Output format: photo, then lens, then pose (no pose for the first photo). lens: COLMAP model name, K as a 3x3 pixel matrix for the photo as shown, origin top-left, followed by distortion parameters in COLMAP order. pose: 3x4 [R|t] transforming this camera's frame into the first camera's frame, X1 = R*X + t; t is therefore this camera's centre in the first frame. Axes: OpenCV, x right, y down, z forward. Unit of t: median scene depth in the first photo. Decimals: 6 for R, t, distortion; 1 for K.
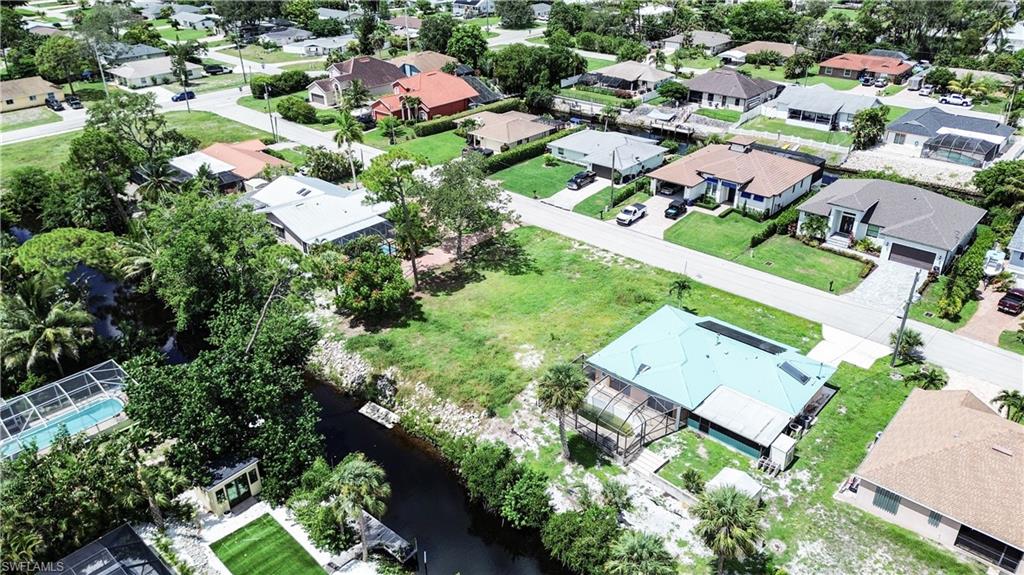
lens RADIAL K [[725.6, 0, 512.0], [0, 725.6, 287.5], [0, 0, 1]] dist [0.085941, -0.094465]
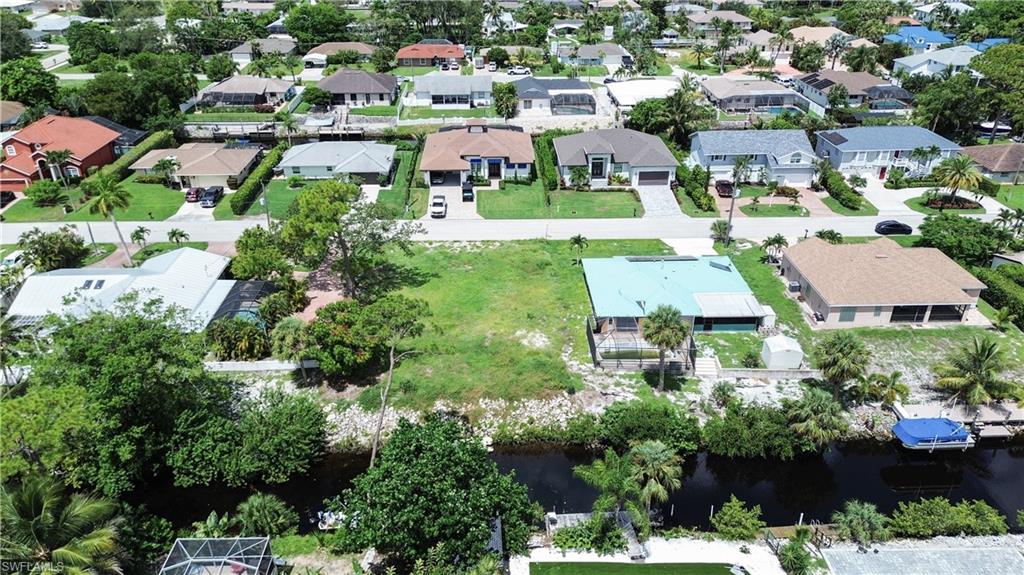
lens RADIAL K [[725.6, 0, 512.0], [0, 725.6, 287.5], [0, 0, 1]] dist [0.085941, -0.094465]
pose [[0.720594, -0.317773, 0.616251, -0.479847], [0.323012, 0.940307, 0.107171, -0.074864], [-0.613521, 0.121830, 0.780224, 0.146846]]
